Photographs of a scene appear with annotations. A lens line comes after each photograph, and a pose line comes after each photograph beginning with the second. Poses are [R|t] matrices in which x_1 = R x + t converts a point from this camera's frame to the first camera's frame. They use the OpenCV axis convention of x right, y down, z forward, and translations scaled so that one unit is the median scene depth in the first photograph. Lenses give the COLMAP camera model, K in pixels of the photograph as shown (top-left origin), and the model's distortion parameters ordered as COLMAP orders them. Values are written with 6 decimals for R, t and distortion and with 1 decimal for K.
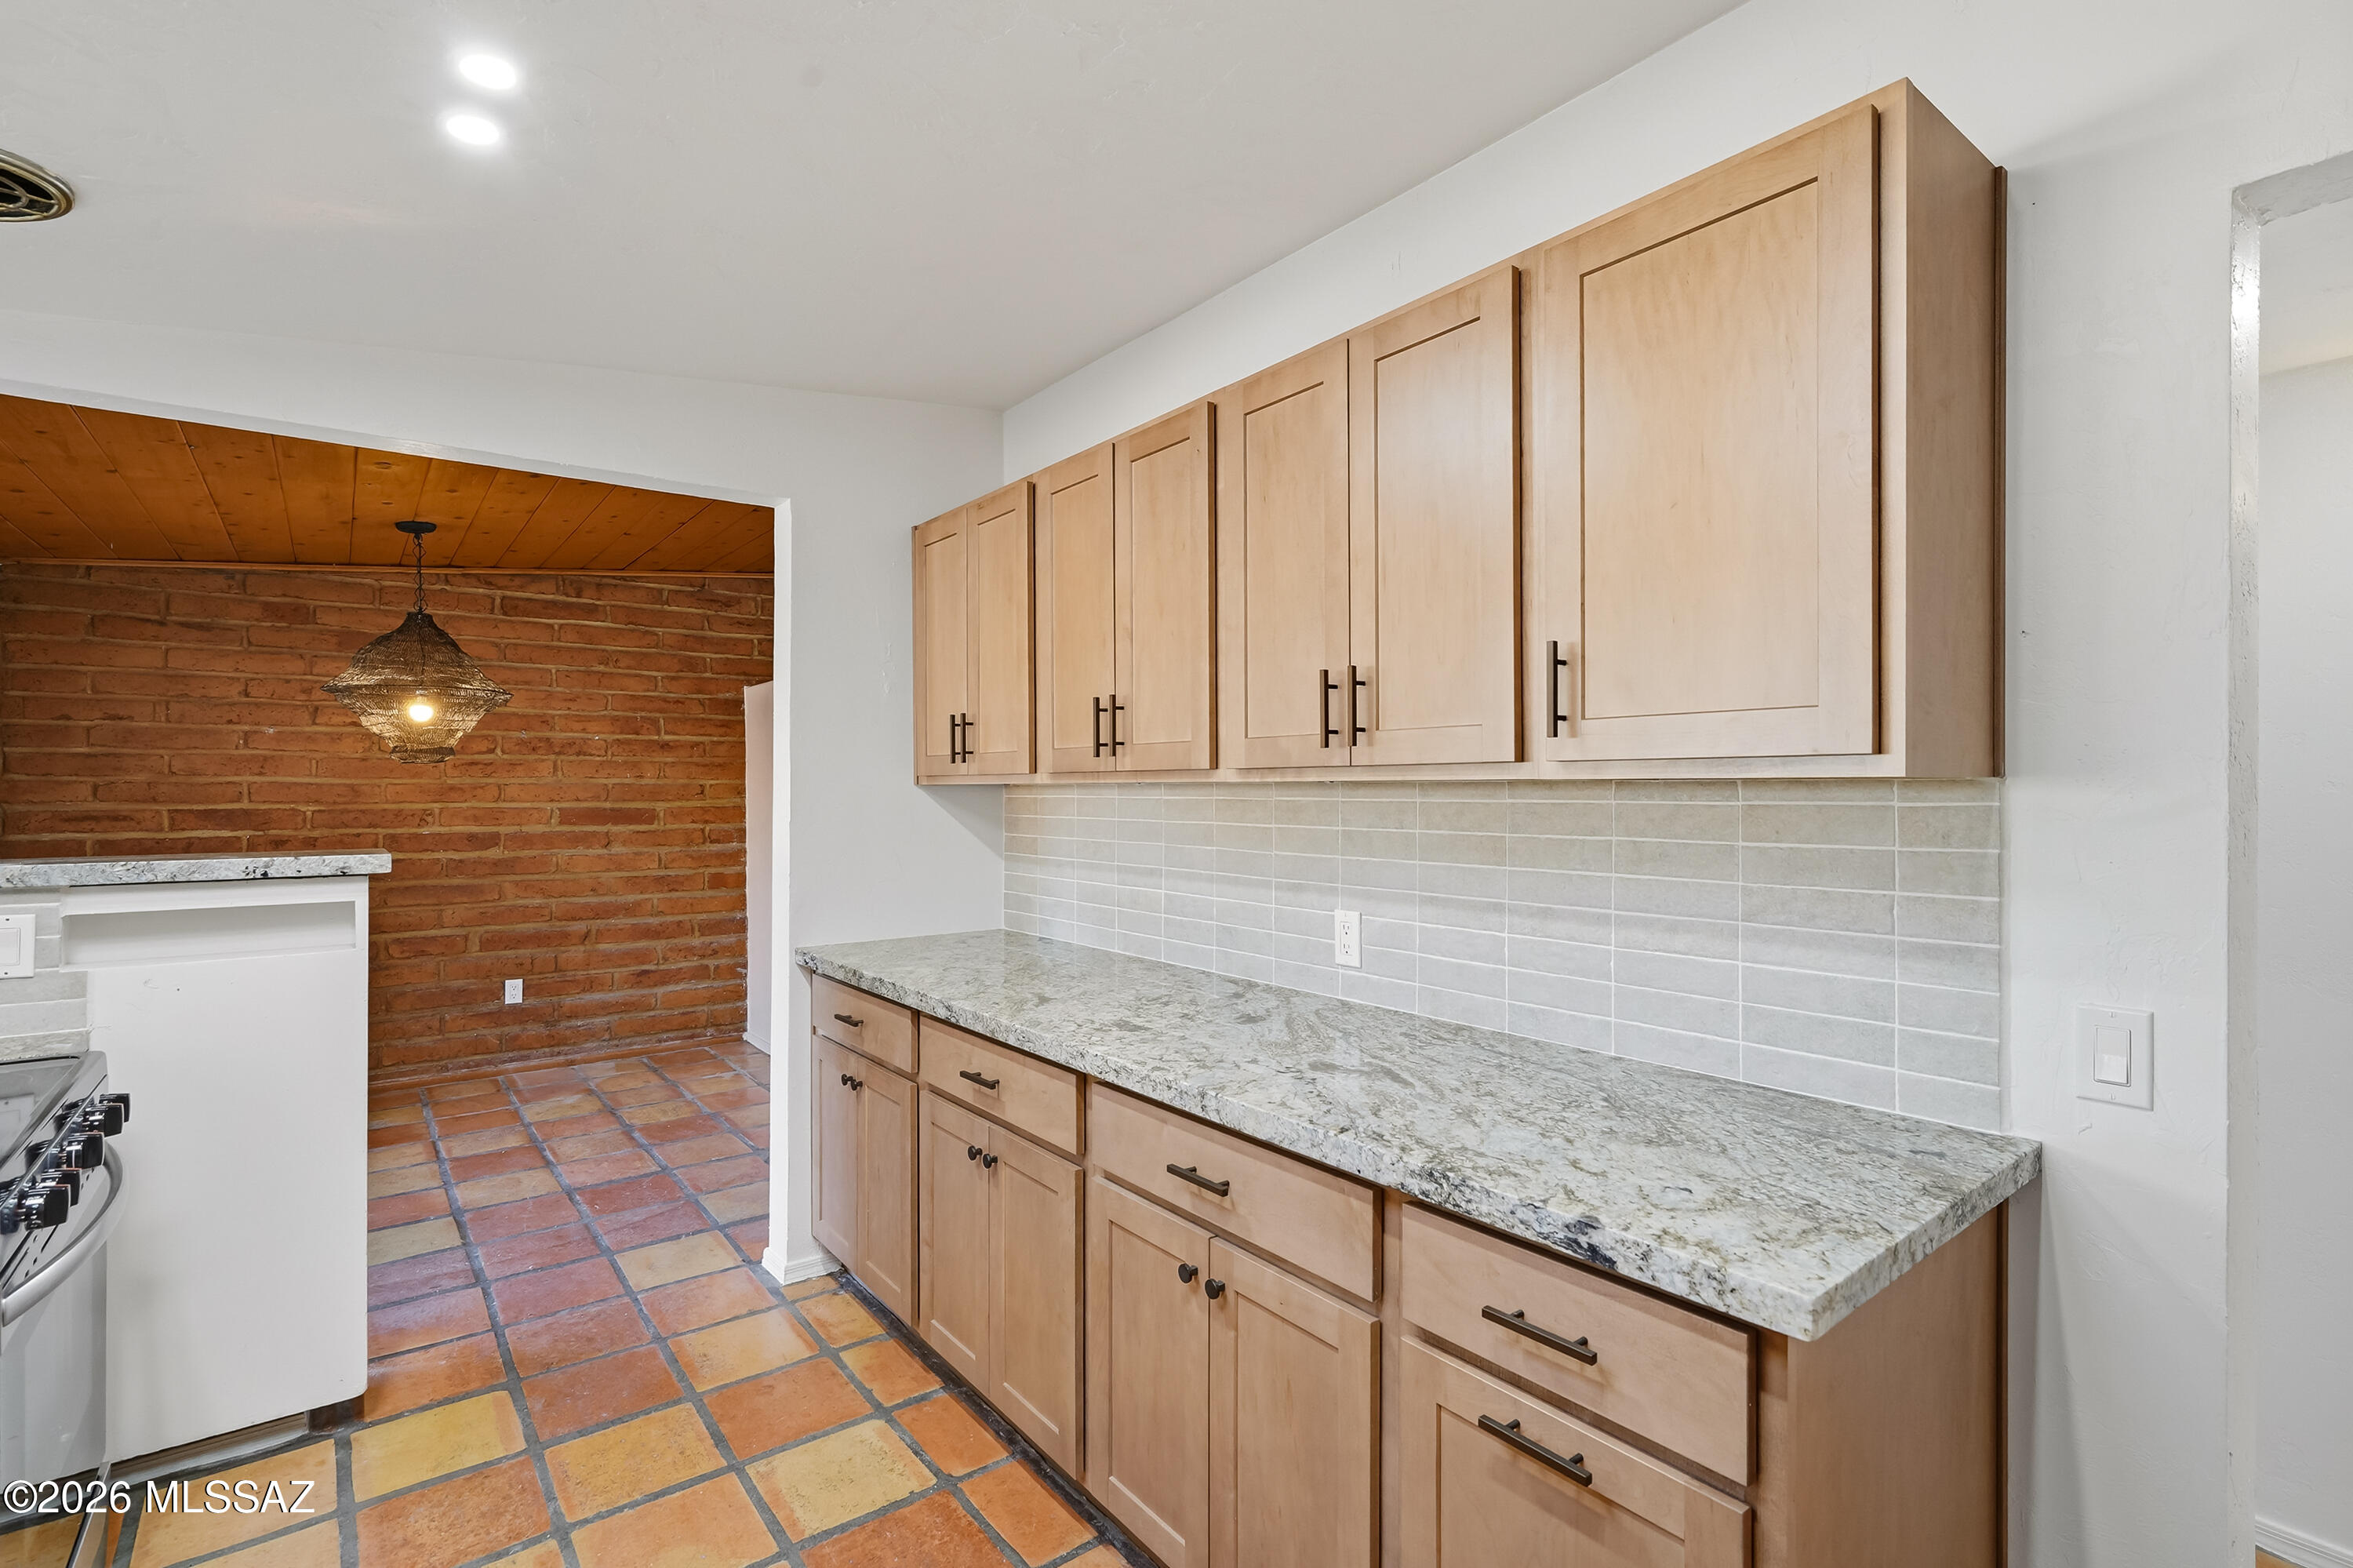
lens RADIAL K [[1081.1, 0, 1184.8], [0, 1081.1, 790.1], [0, 0, 1]] dist [-0.003500, 0.000222]
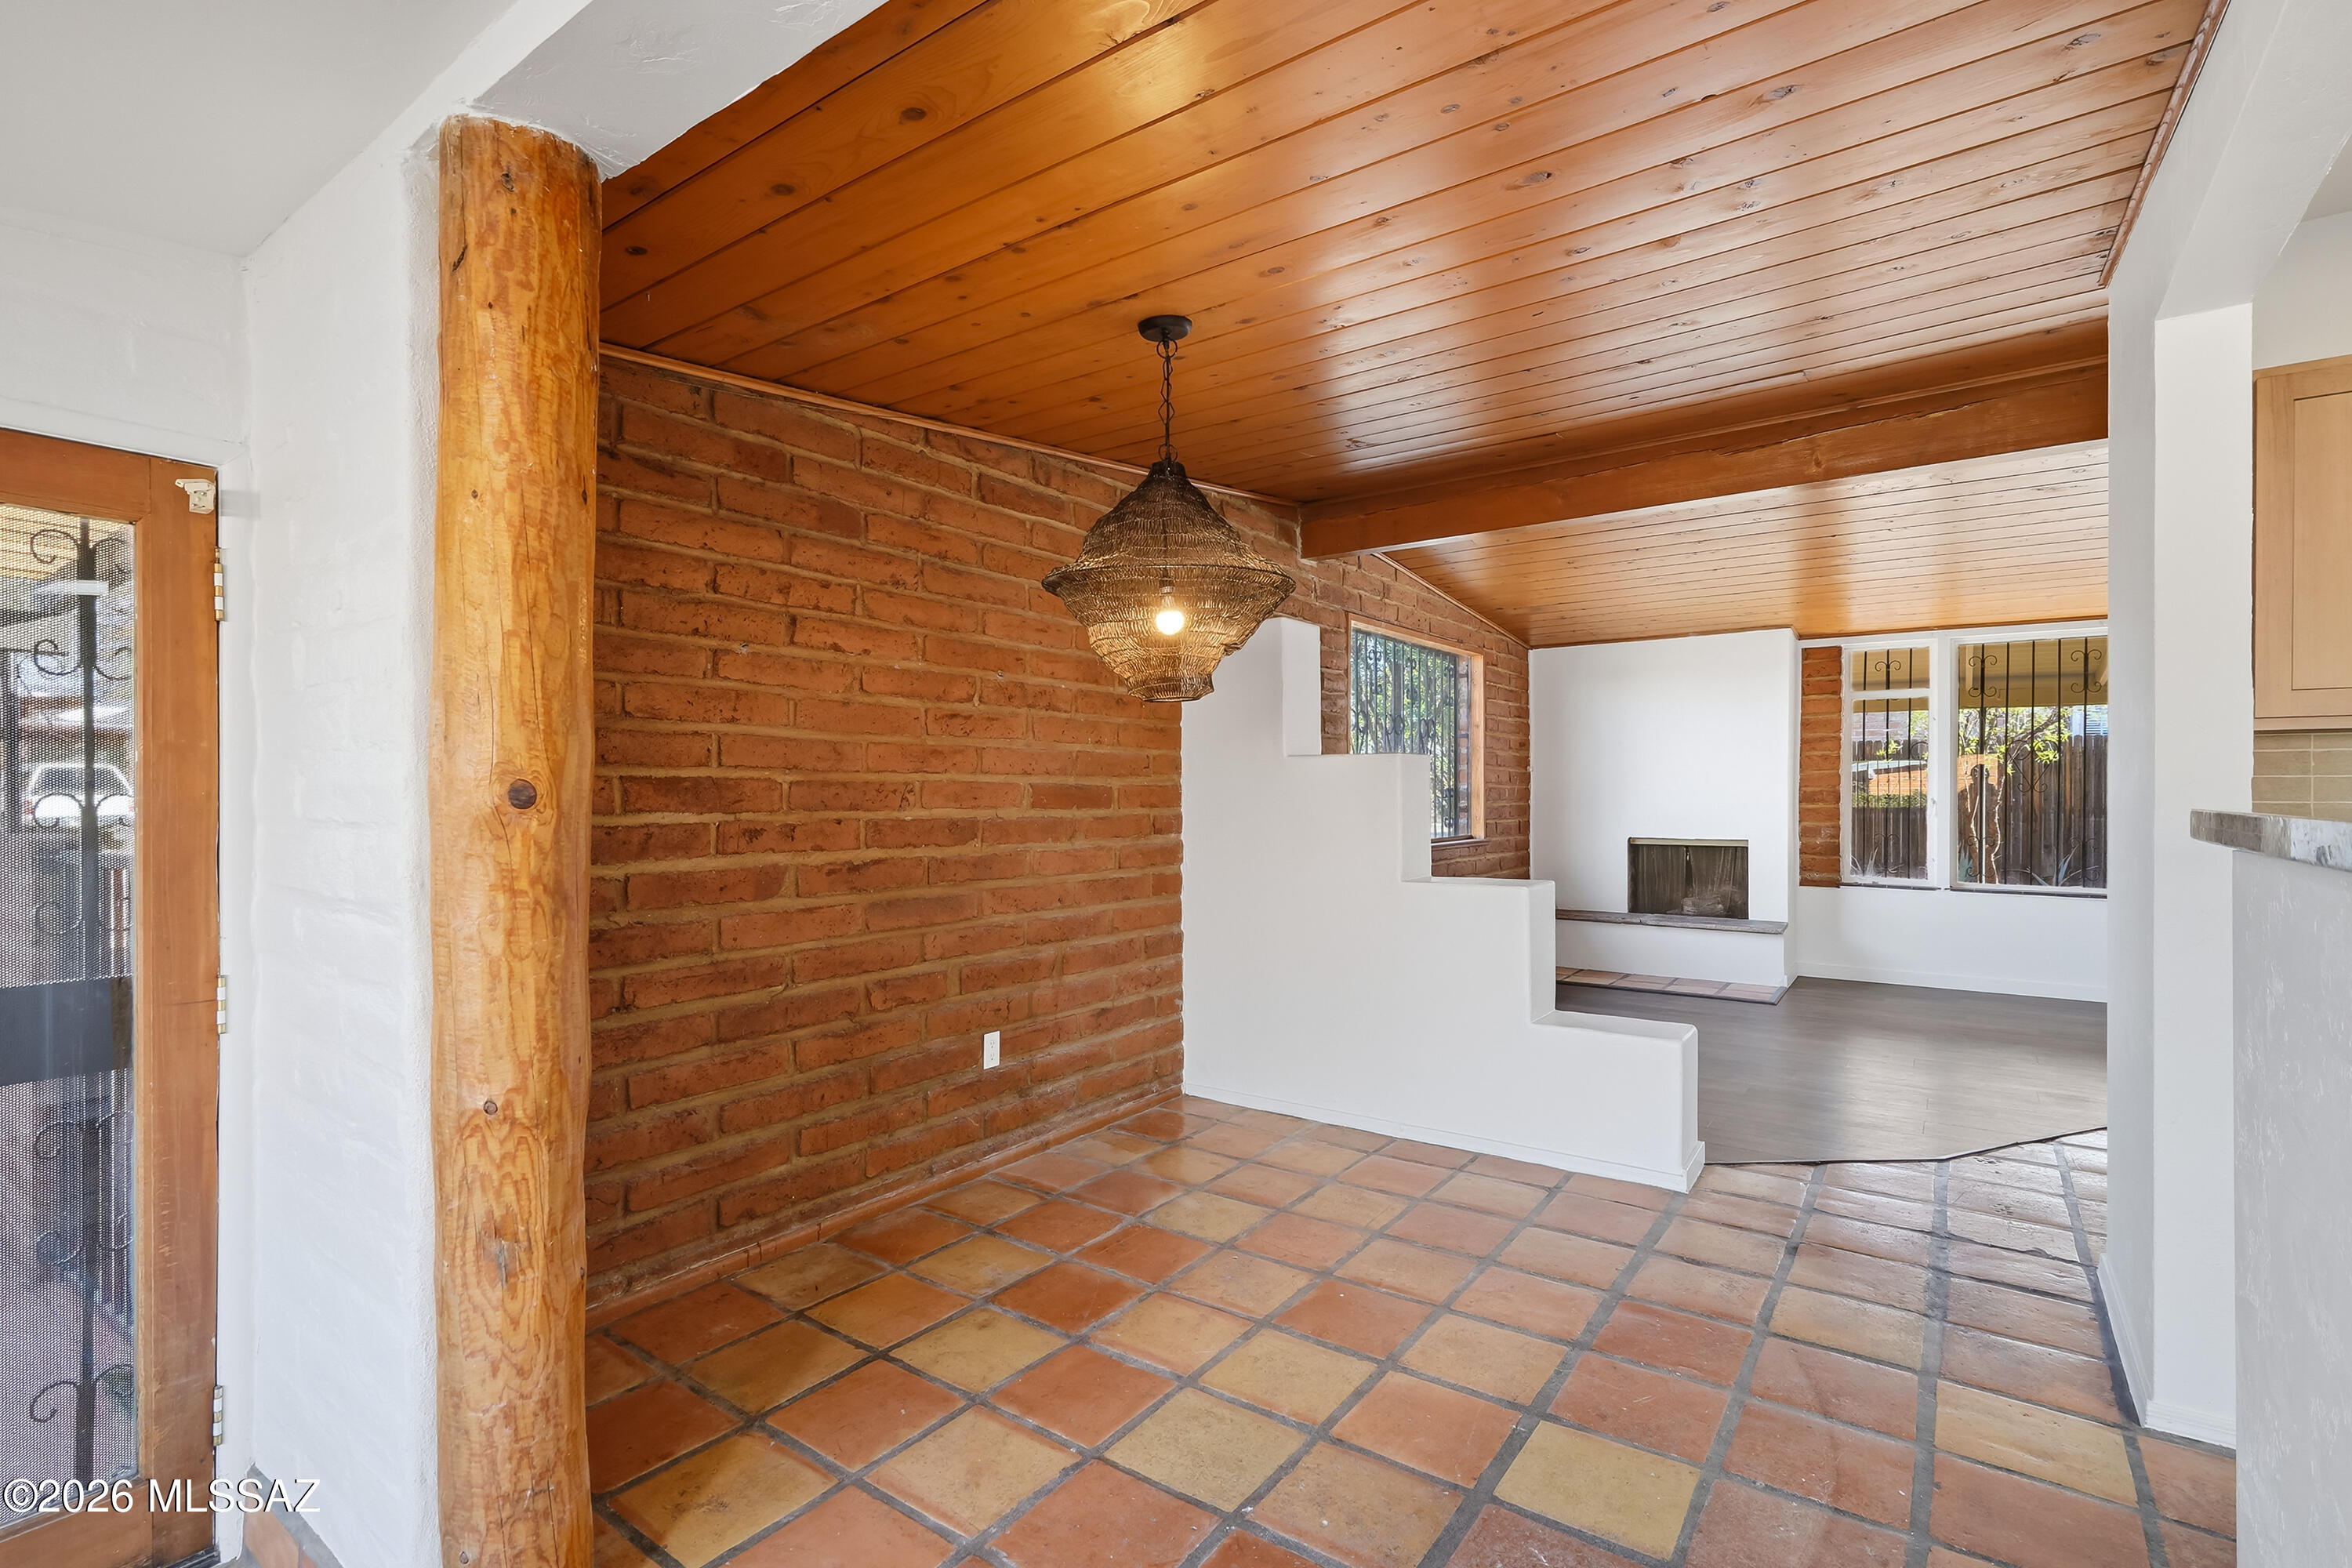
lens RADIAL K [[1080.6, 0, 1175.8], [0, 1080.6, 792.8], [0, 0, 1]] dist [-0.003500, 0.000222]
pose [[0.959800, 0.002903, 0.280671, -0.709655], [-0.003238, 0.999994, 0.000728, 0.022123], [-0.280667, -0.001608, 0.959804, 0.310284]]
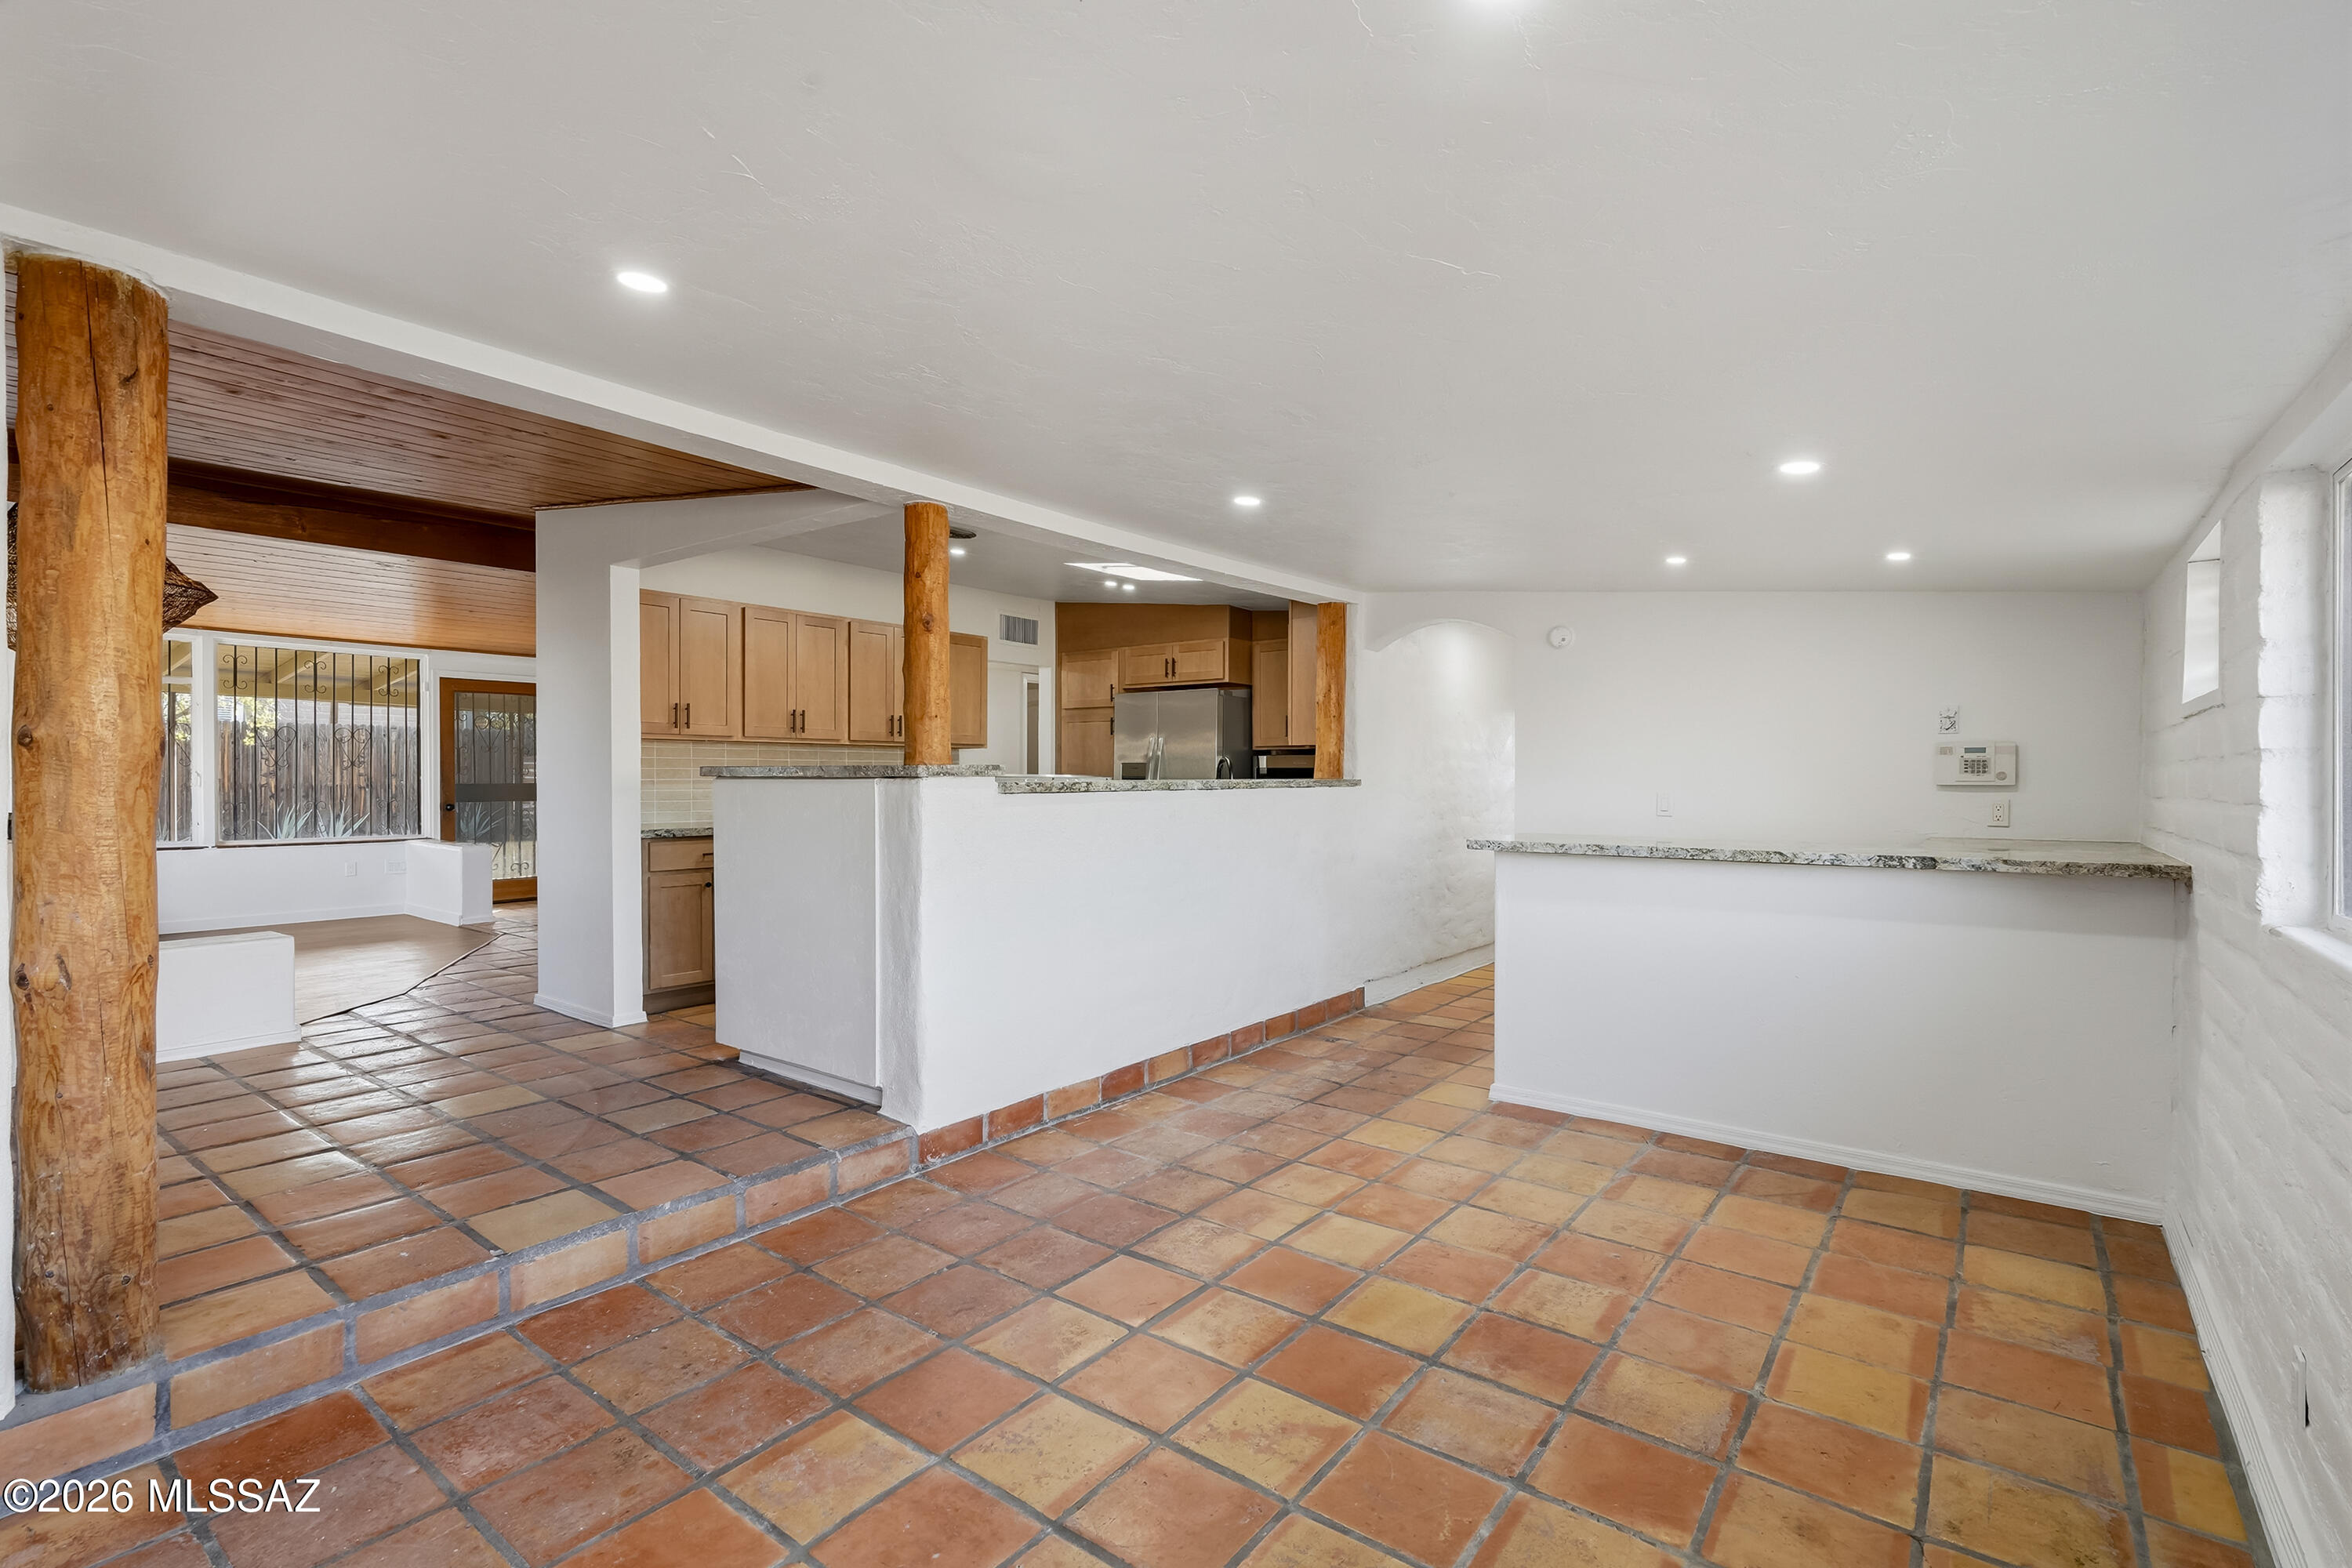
lens RADIAL K [[1080.6, 0, 1180.0], [0, 1080.6, 781.3], [0, 0, 1]] dist [-0.003500, 0.000222]
pose [[-0.247762, -0.003376, 0.968815, -1.693844], [-0.001898, 0.999994, 0.003000, 0.042596], [-0.968819, -0.001096, -0.247767, 0.376479]]
